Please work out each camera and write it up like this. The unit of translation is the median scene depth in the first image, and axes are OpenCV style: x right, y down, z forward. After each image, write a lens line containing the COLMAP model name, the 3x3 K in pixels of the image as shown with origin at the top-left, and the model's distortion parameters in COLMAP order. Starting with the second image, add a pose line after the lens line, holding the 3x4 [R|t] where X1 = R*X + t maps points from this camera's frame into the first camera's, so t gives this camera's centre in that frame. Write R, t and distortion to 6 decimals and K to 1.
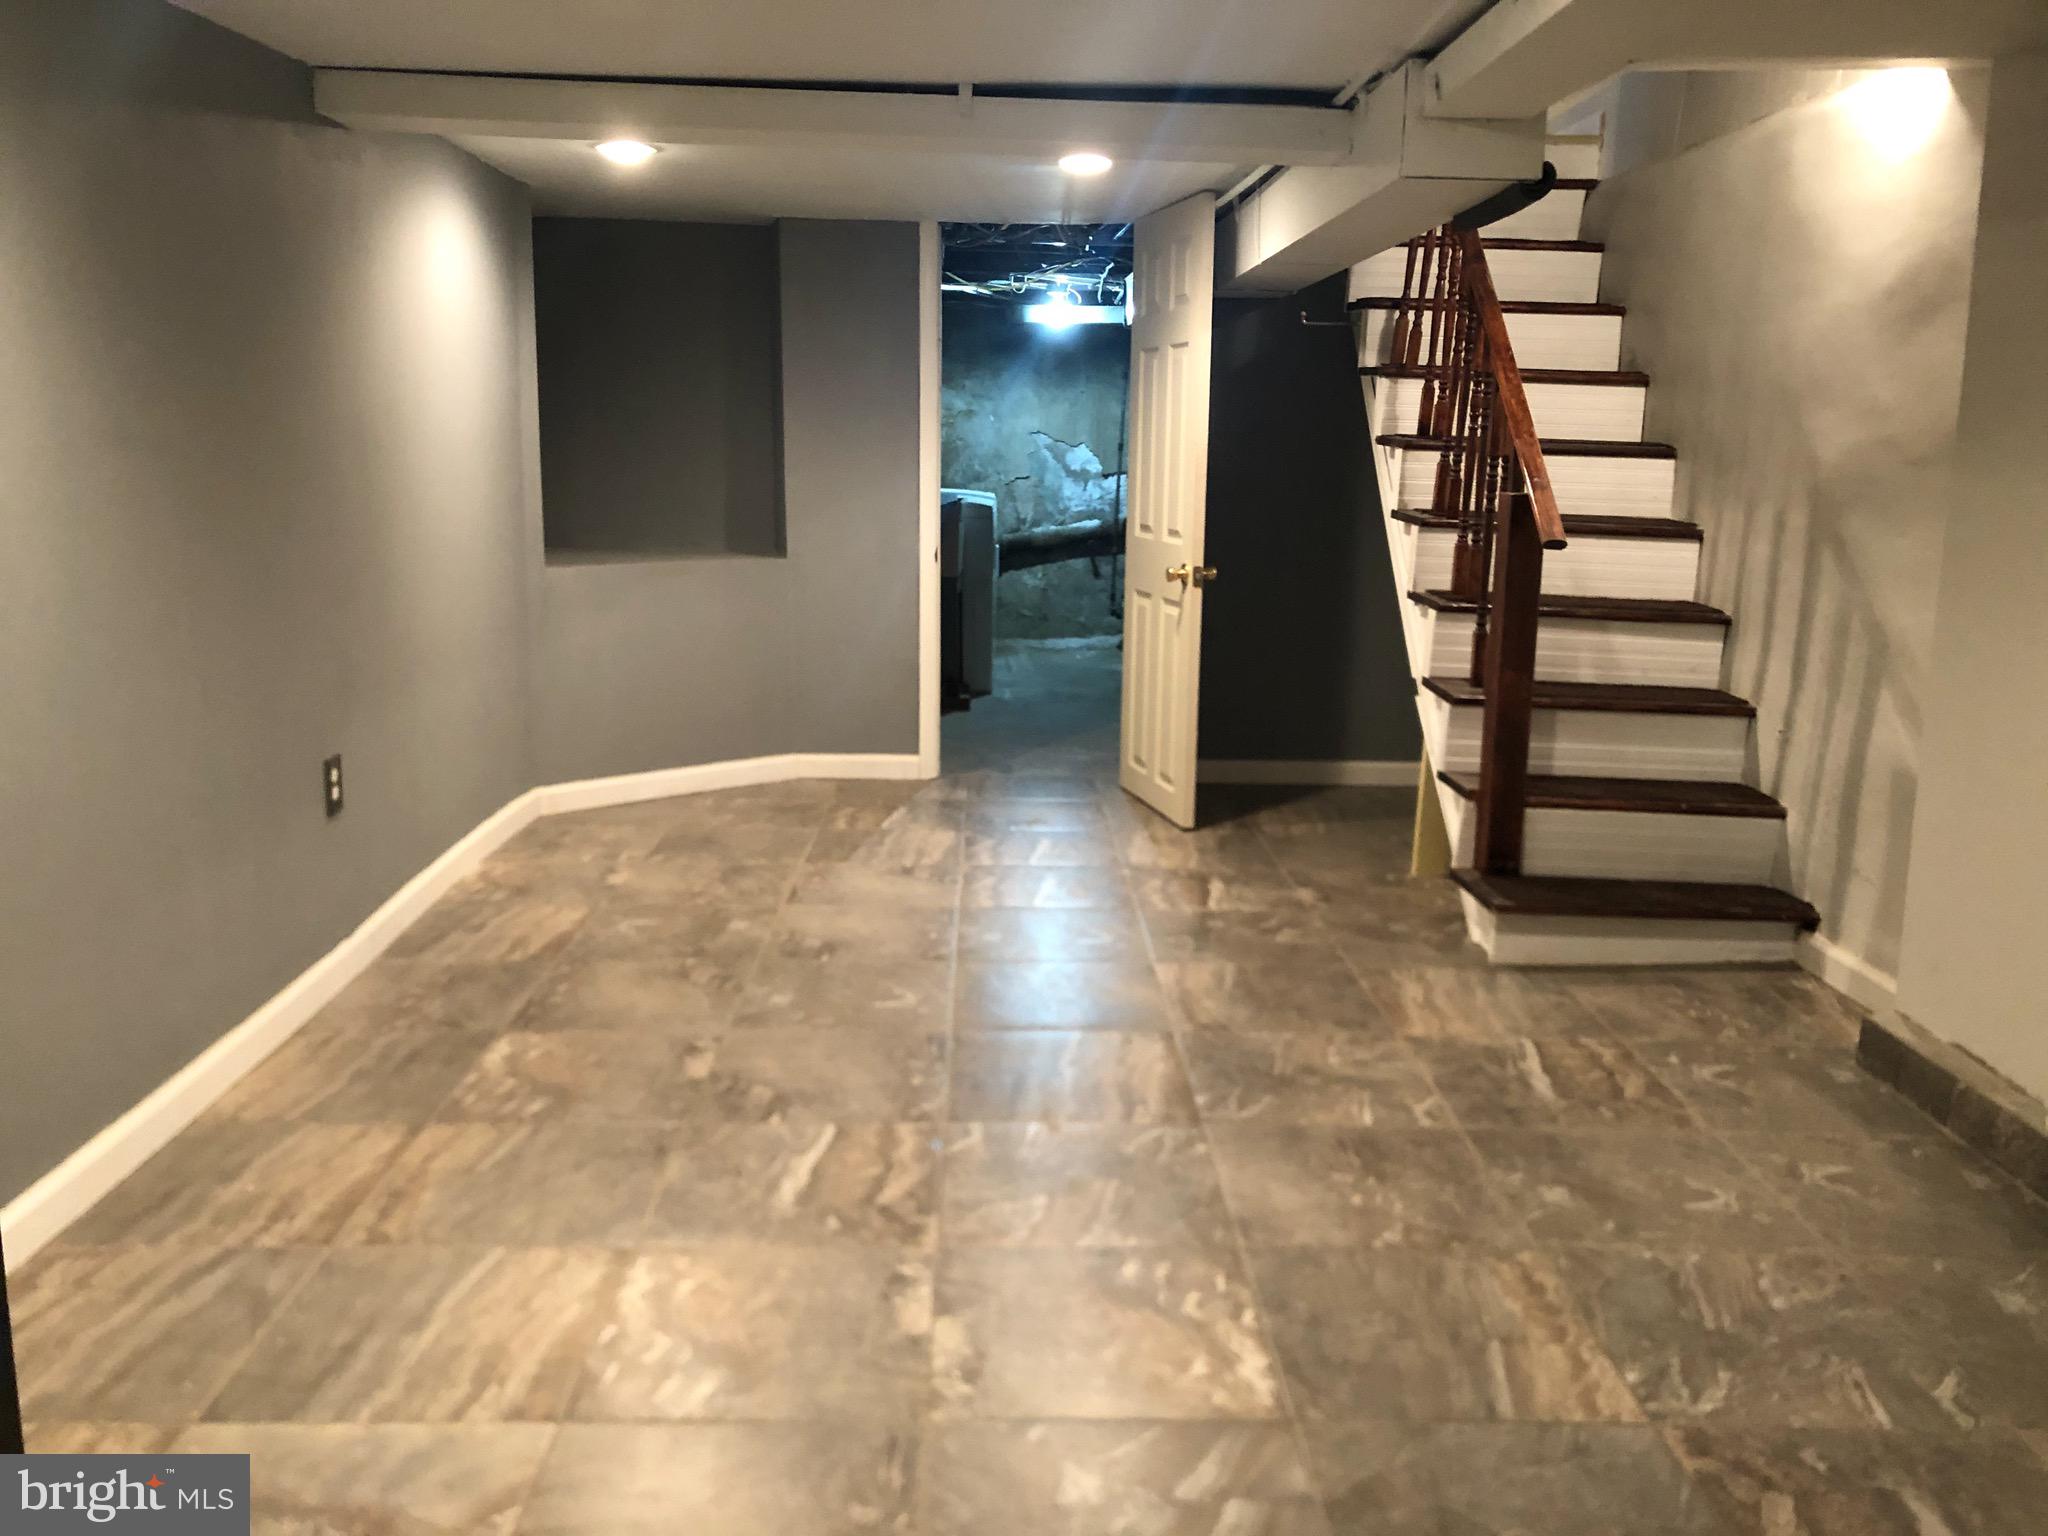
lens RADIAL K [[1693.2, 0, 1007.6], [0, 1693.2, 770.1], [0, 0, 1]] dist [0.098417, -0.197828]
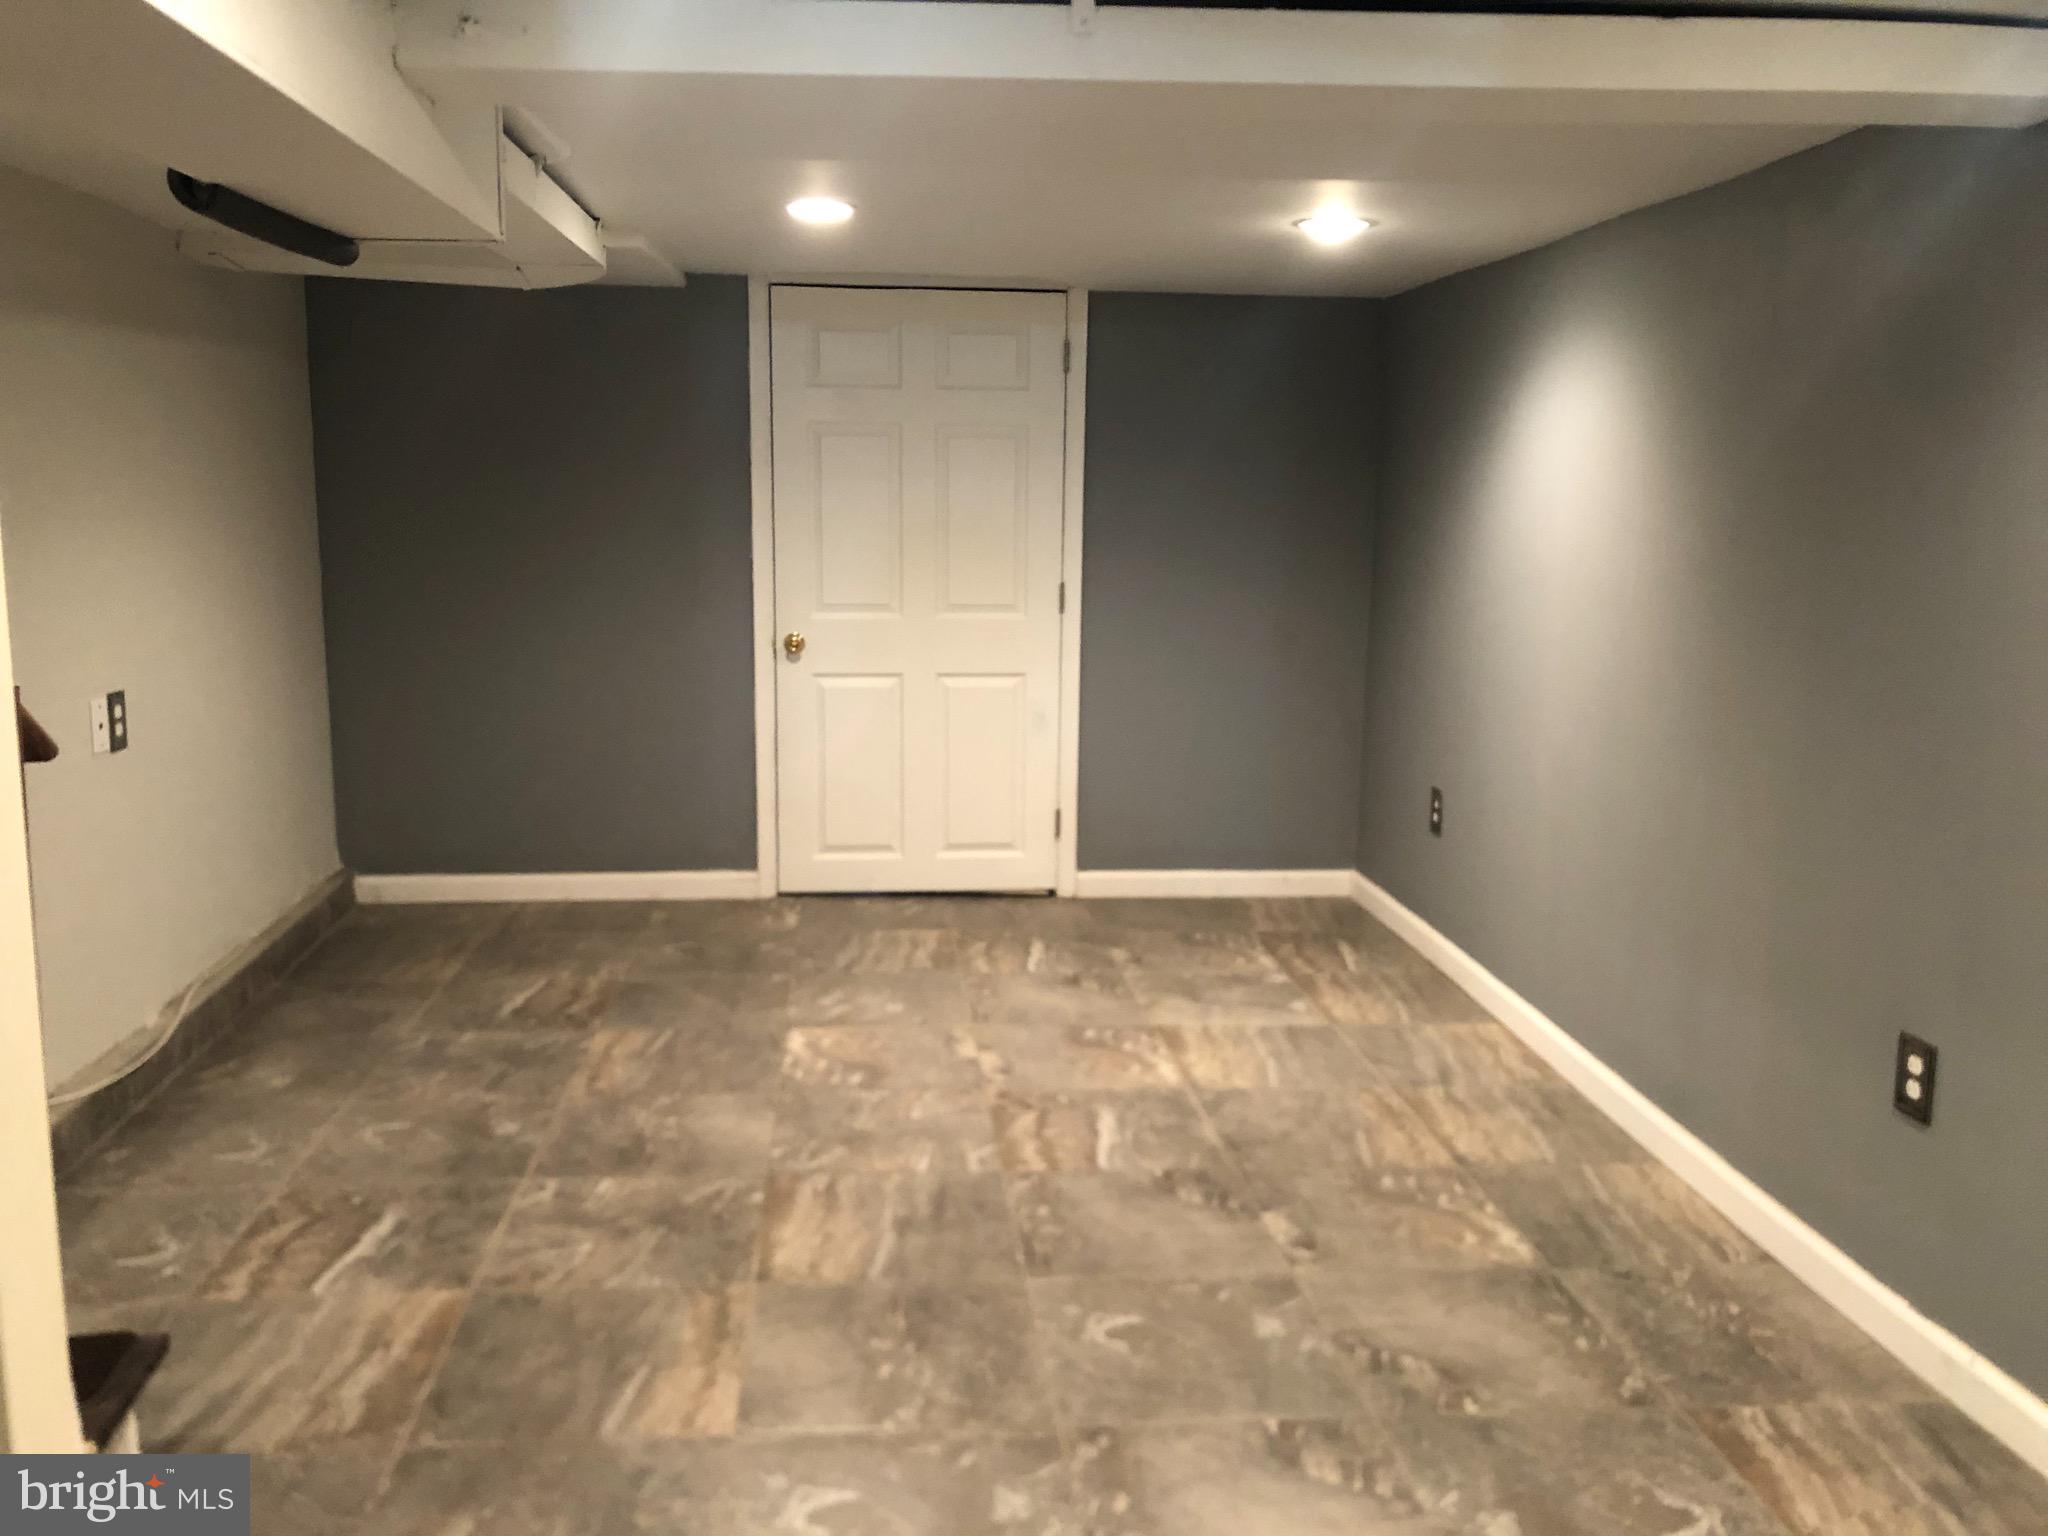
lens RADIAL K [[1693.2, 0, 1007.6], [0, 1693.2, 770.1], [0, 0, 1]] dist [0.098417, -0.197828]
pose [[-0.996522, -0.011638, -0.082512, 0.053272], [-0.040521, 0.932918, 0.357801, -0.422563], [0.072813, 0.359900, -0.930145, 1.907798]]
